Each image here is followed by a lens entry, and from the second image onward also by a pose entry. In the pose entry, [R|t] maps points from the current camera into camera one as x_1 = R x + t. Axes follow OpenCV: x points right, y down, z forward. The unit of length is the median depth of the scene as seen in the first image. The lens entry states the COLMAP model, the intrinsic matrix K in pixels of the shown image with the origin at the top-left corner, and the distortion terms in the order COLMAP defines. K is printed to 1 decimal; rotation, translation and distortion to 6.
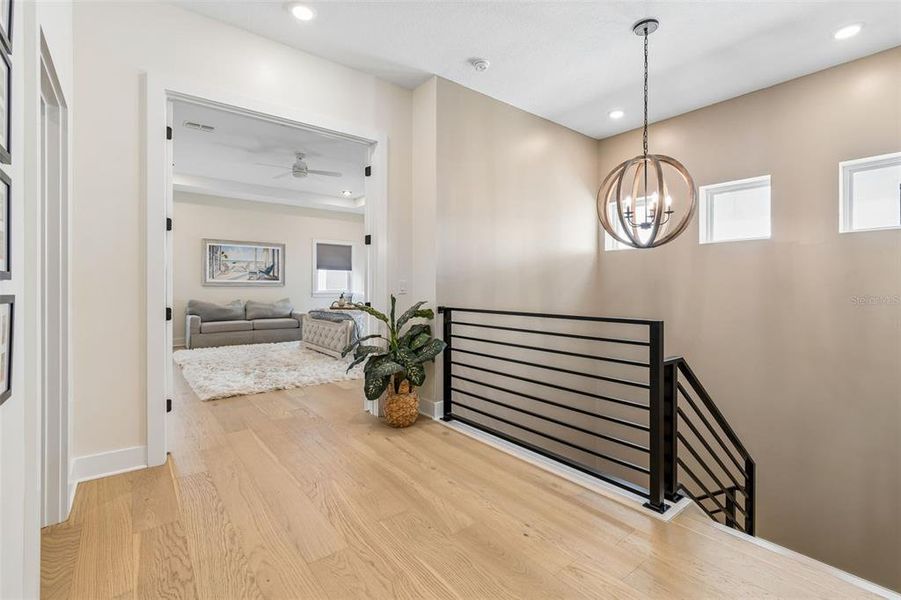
lens RADIAL K [[411.9, 0, 449.1], [0, 411.9, 294.9], [0, 0, 1]] dist [0.003341, 0.000963]
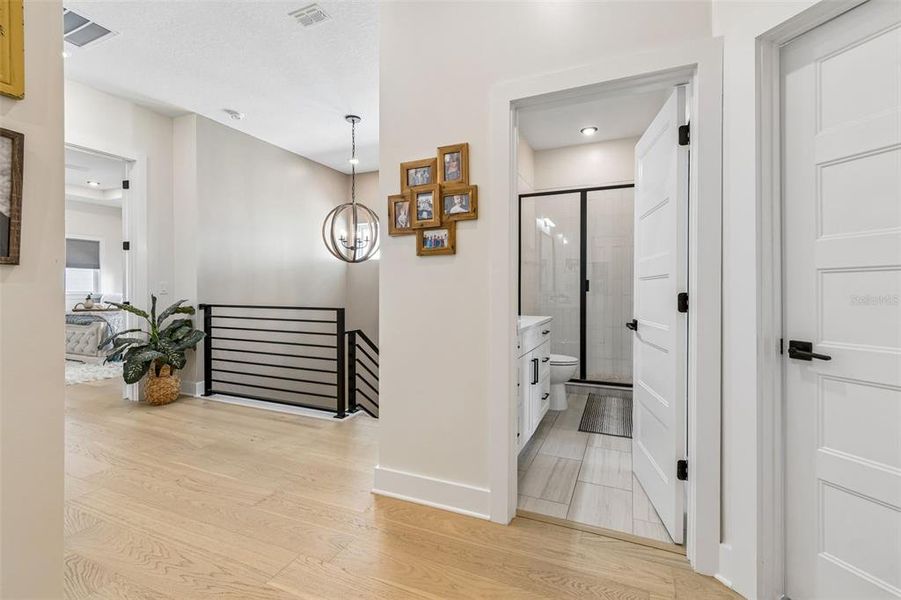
lens RADIAL K [[411.9, 0, 452.4], [0, 411.9, 293.3], [0, 0, 1]] dist [0.003341, 0.000963]
pose [[0.885575, -0.006101, 0.464457, 0.072943], [0.008064, 0.999965, -0.002241, 0.005453], [-0.464427, 0.005730, 0.885593, -0.445467]]
